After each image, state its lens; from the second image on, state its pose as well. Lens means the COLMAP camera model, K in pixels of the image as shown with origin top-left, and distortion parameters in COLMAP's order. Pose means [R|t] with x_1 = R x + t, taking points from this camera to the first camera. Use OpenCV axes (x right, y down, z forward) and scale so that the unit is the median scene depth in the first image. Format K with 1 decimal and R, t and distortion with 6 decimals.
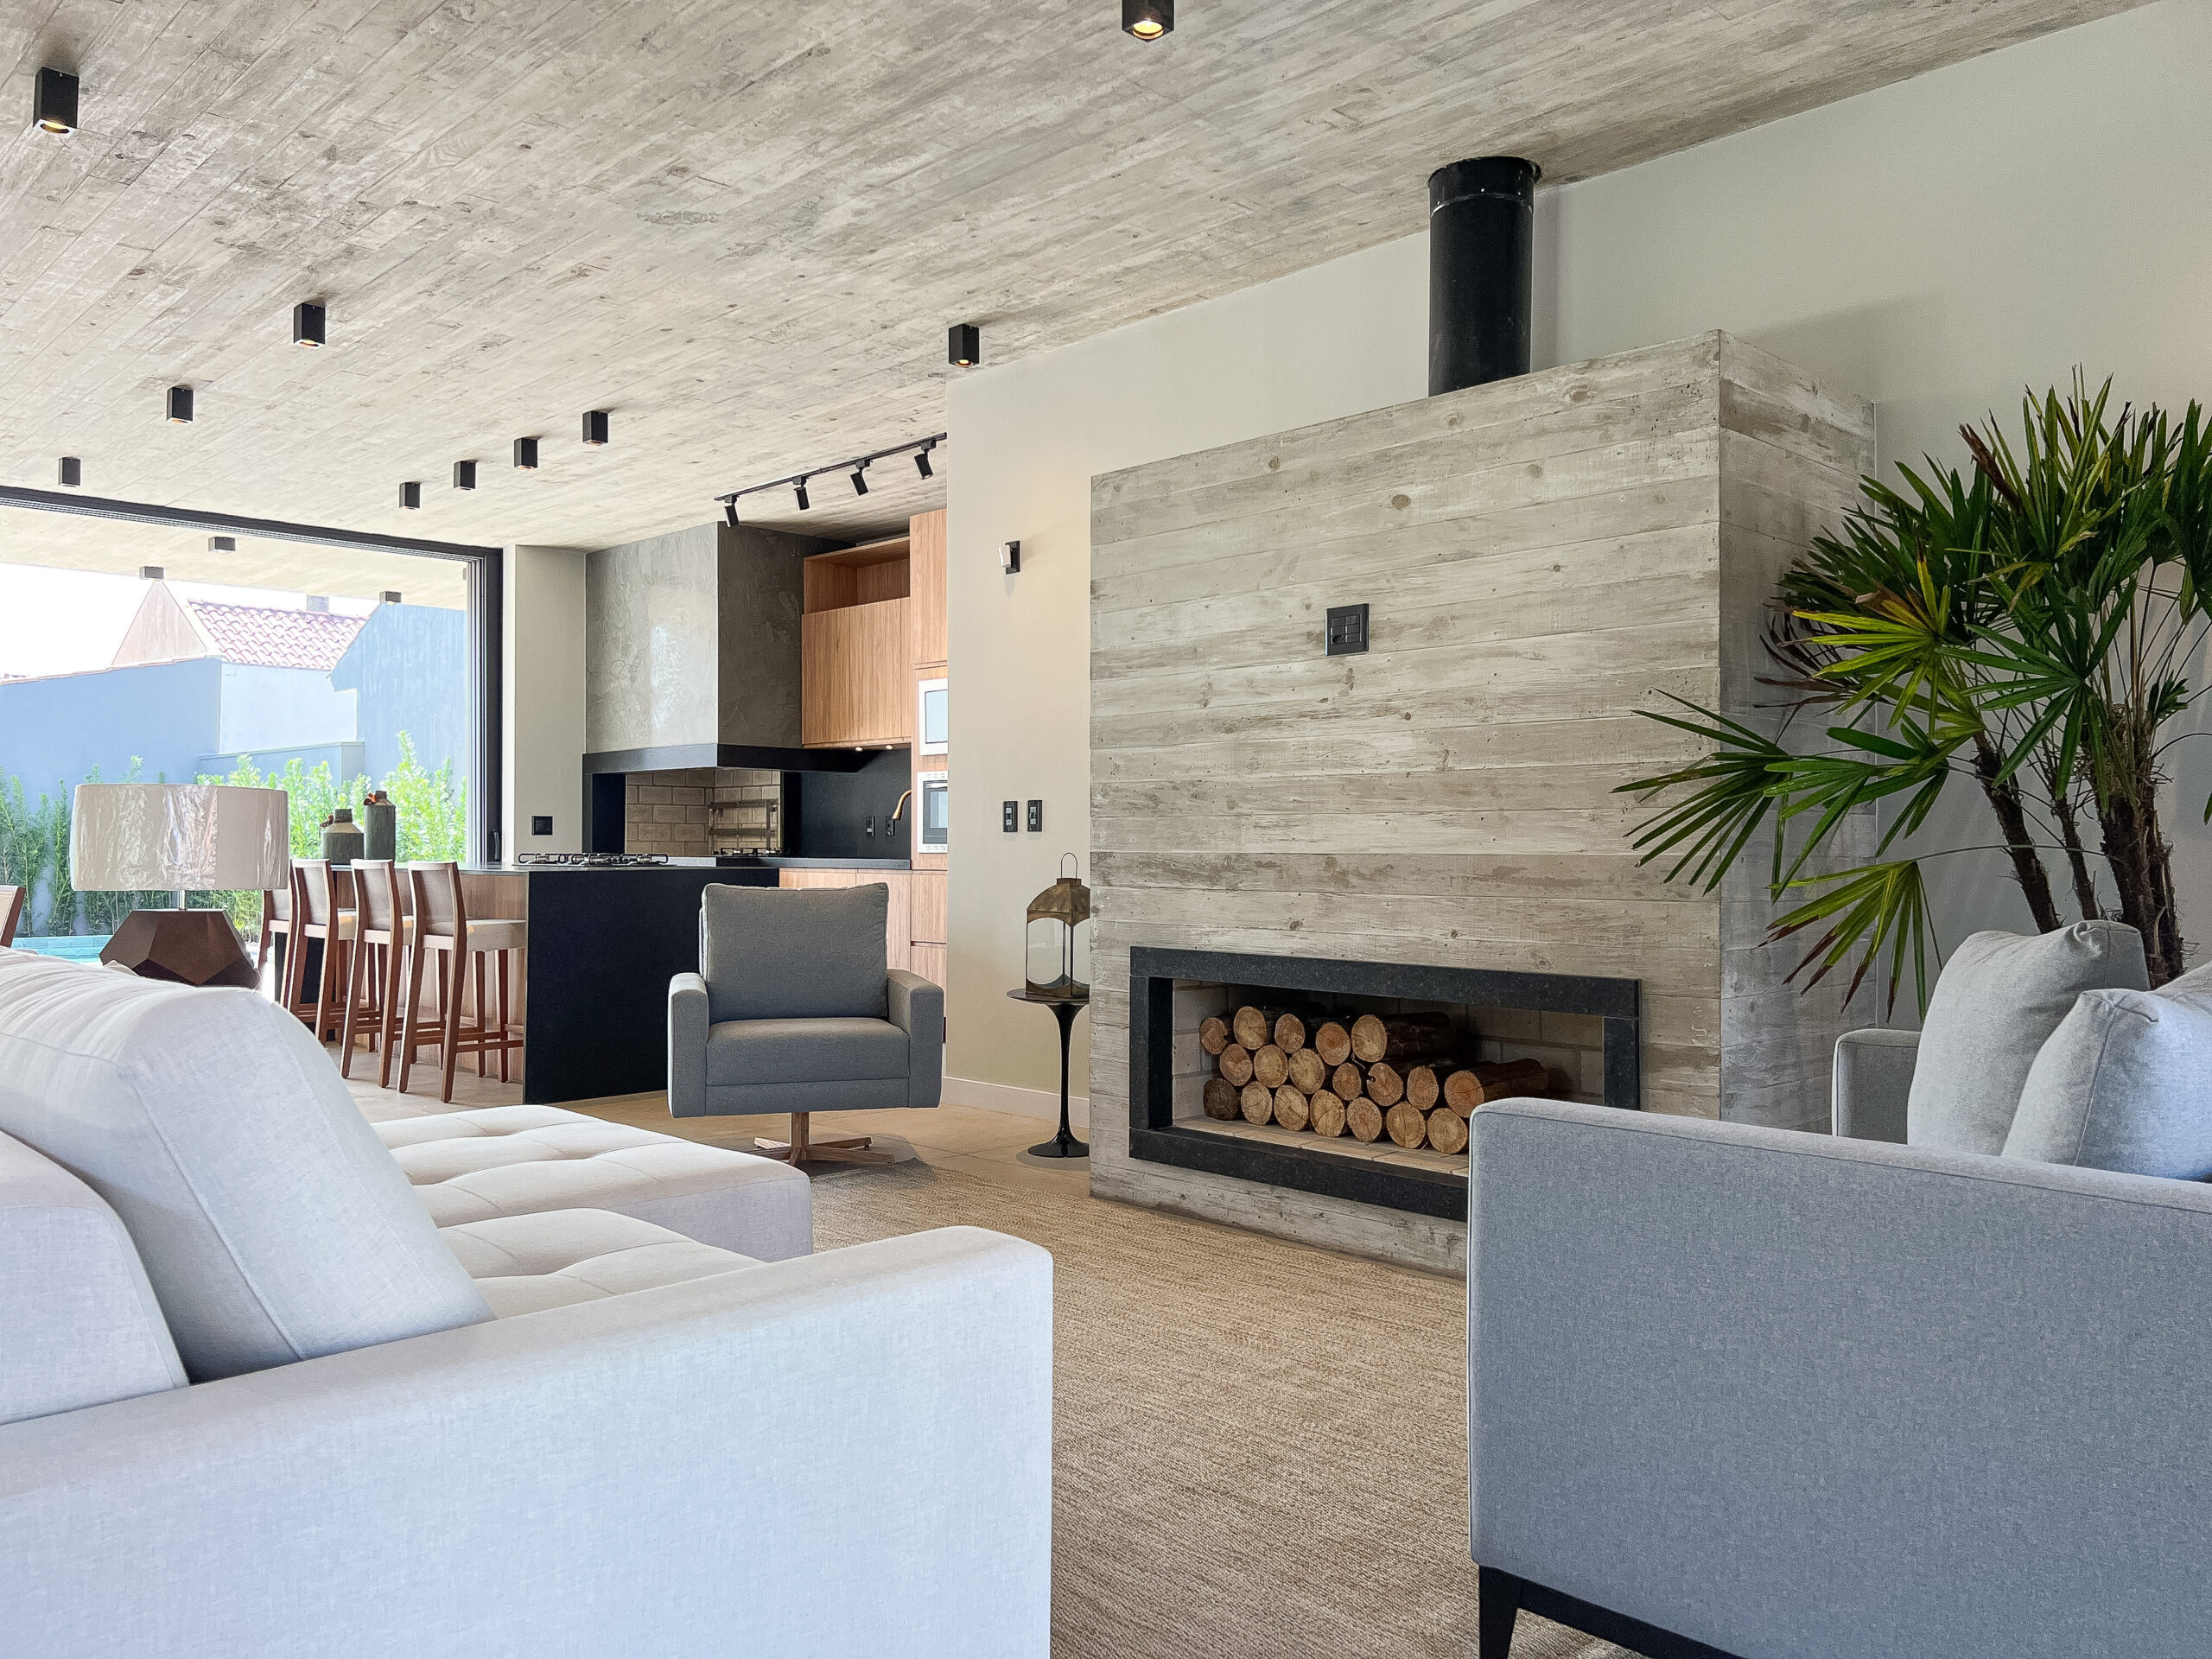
lens RADIAL K [[1655.5, 0, 1110.5], [0, 1655.5, 835.0], [0, 0, 1]] dist [0.073049, -0.086537]
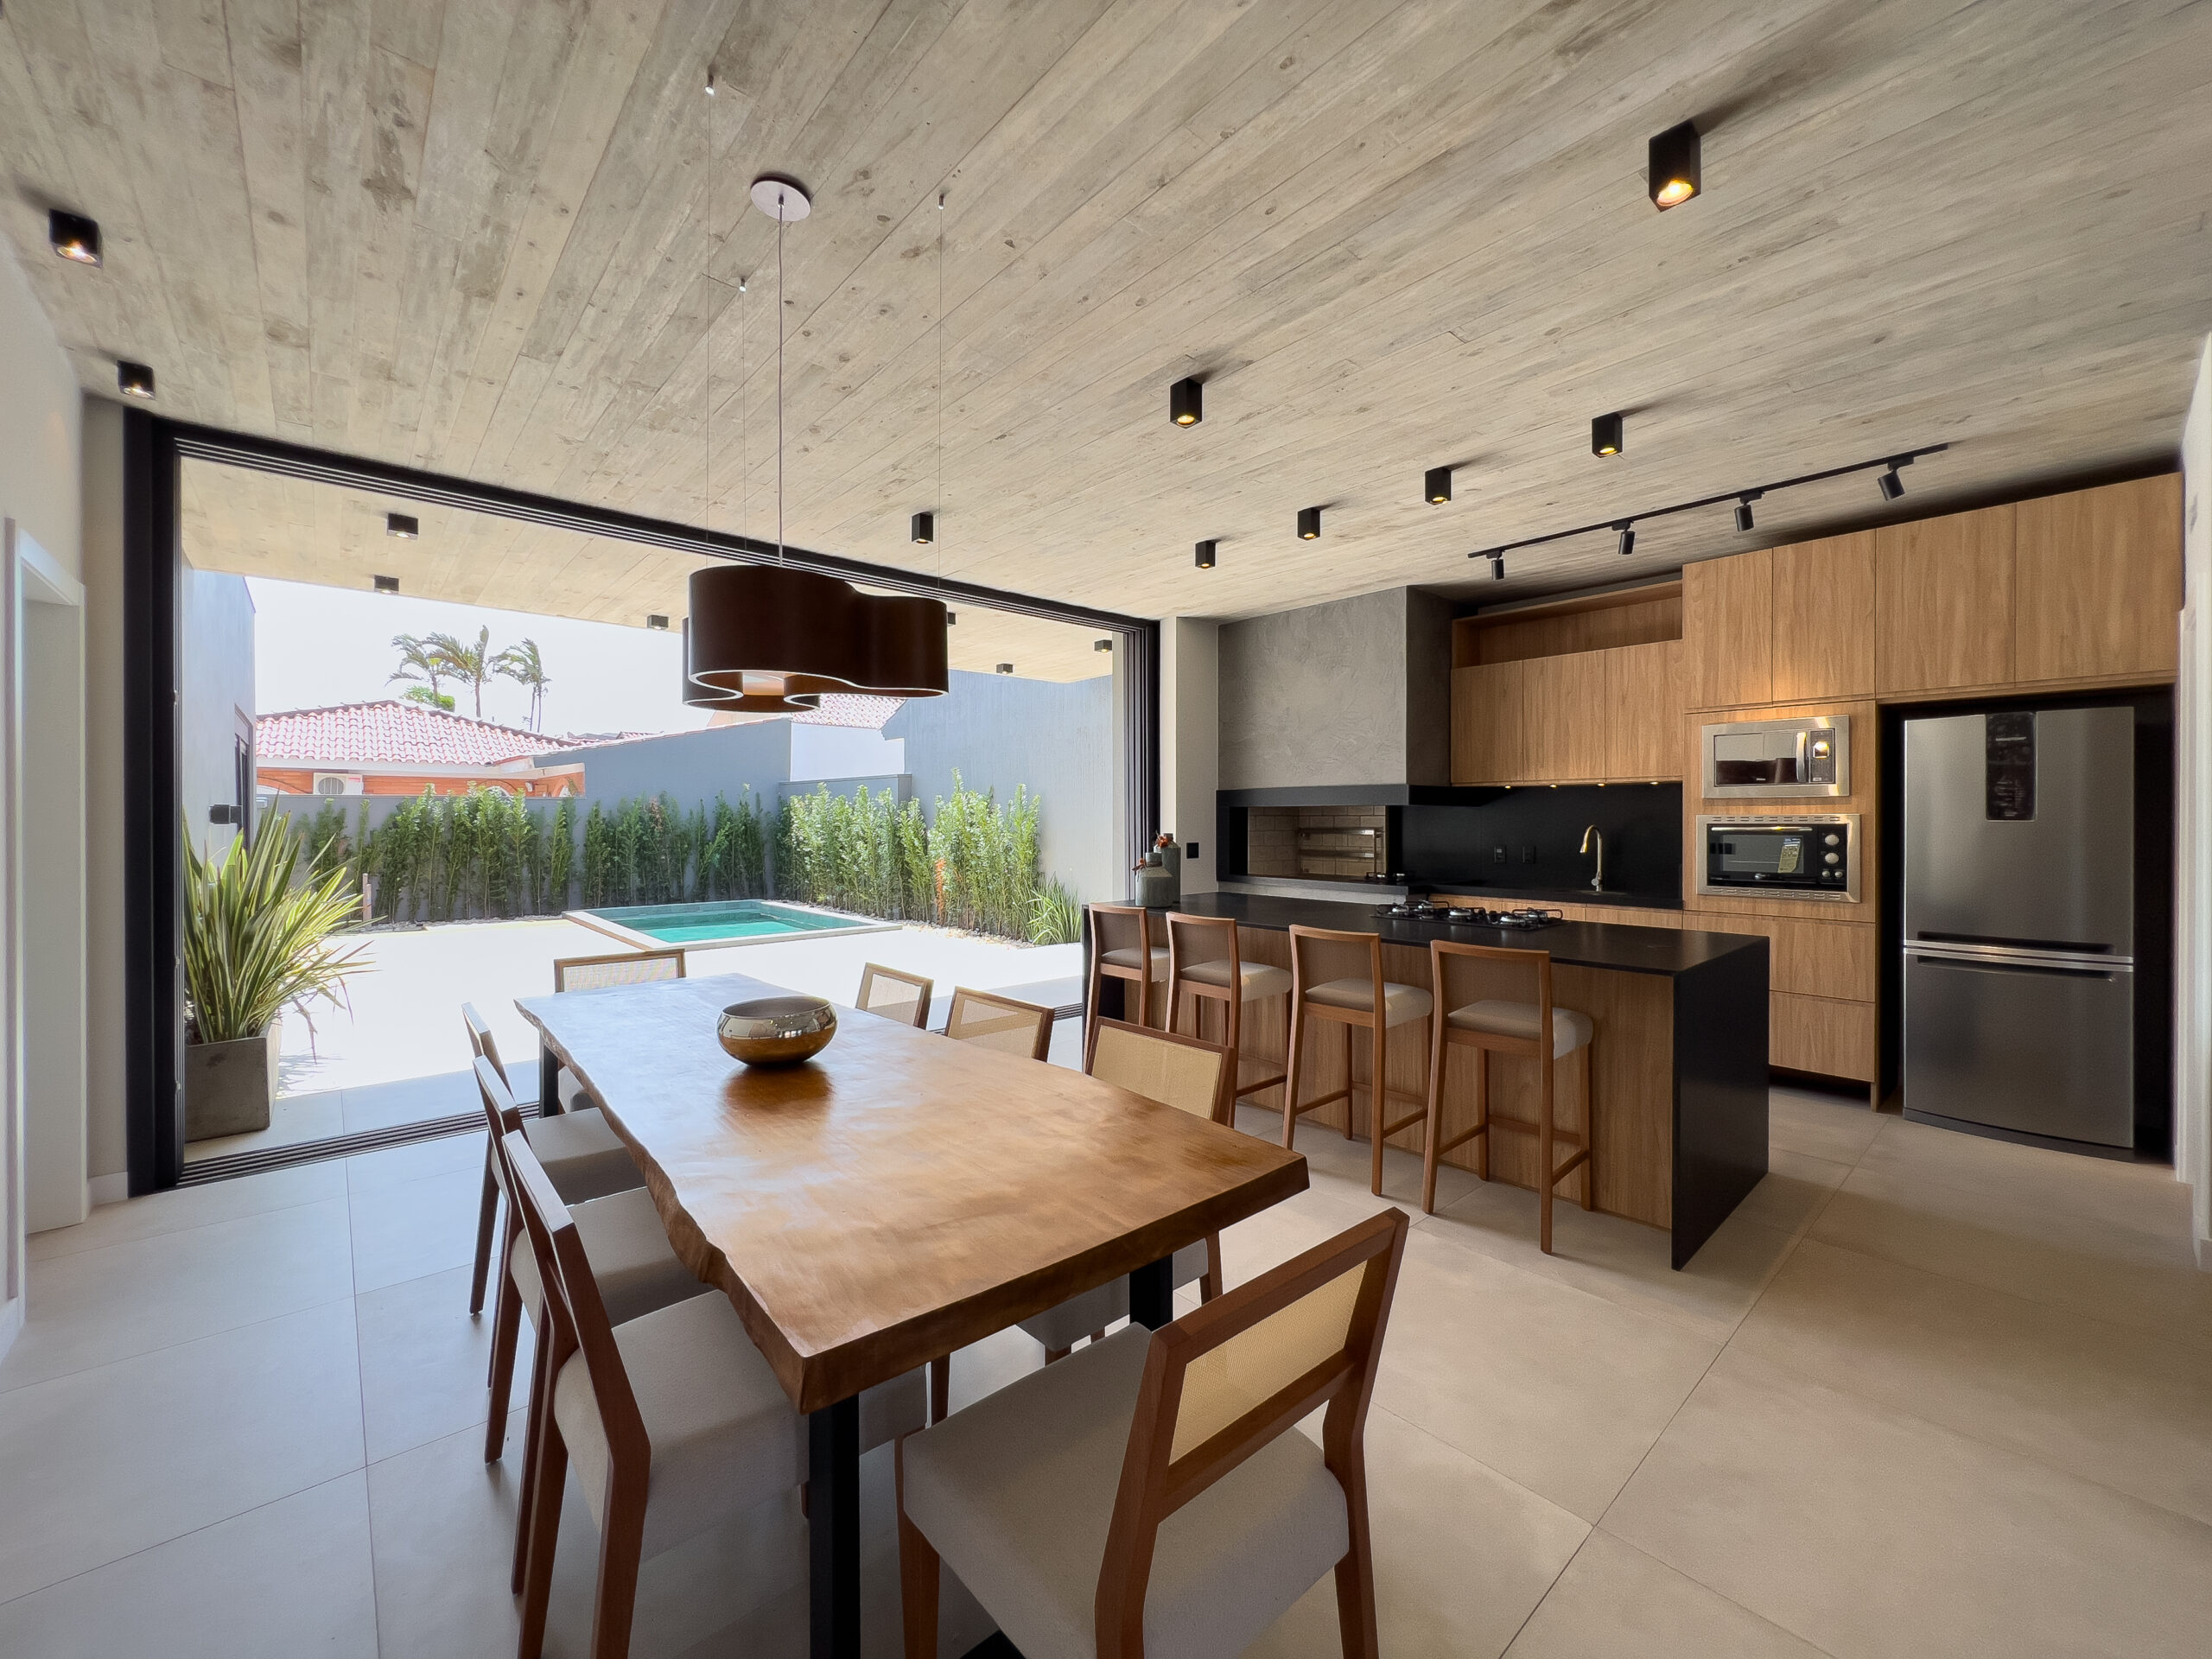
lens RADIAL K [[886.4, 0, 1102.2], [0, 886.4, 821.7], [0, 0, 1]] dist [-0.002960, 0.000762]
pose [[0.998728, -0.001900, -0.050384, -0.860164], [0.002391, 0.999950, 0.009704, -0.075971], [0.050363, -0.009812, 0.998683, 0.829595]]
